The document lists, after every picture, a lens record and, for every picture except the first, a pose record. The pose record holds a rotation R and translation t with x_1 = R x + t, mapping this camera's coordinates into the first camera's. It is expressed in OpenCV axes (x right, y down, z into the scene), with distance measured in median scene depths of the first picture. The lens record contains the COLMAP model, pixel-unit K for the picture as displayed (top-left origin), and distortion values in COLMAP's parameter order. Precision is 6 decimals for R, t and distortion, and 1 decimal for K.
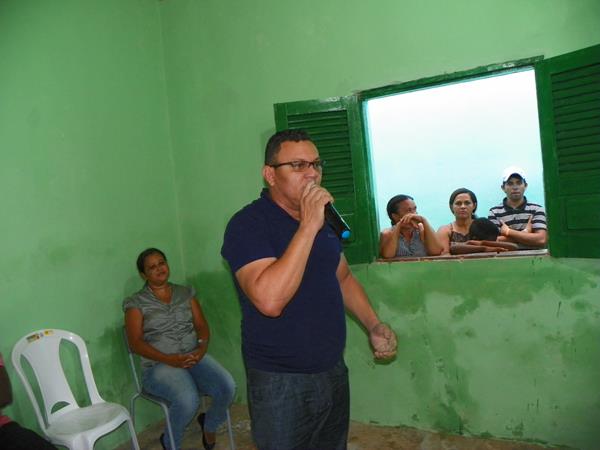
lens RADIAL K [[462.6, 0, 300.2], [0, 462.6, 224.4], [0, 0, 1]] dist [-0.112840, 0.045686]
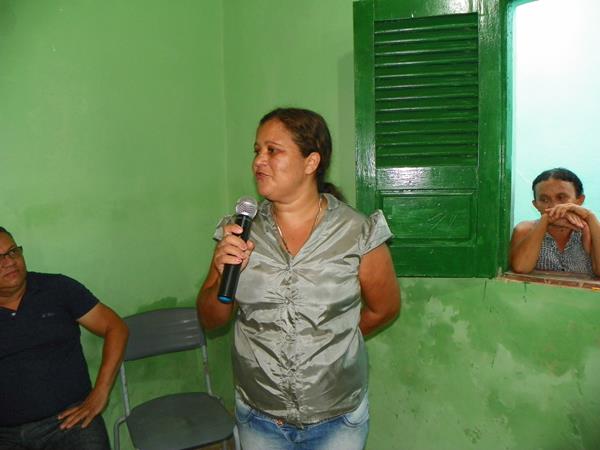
lens RADIAL K [[462.6, 0, 299.9], [0, 462.6, 225.6], [0, 0, 1]] dist [-0.112840, 0.045686]
pose [[0.966272, 0.105086, -0.235109, 0.043389], [-0.088108, 0.992762, 0.081616, -0.009789], [0.241984, -0.058148, 0.968536, 0.374696]]
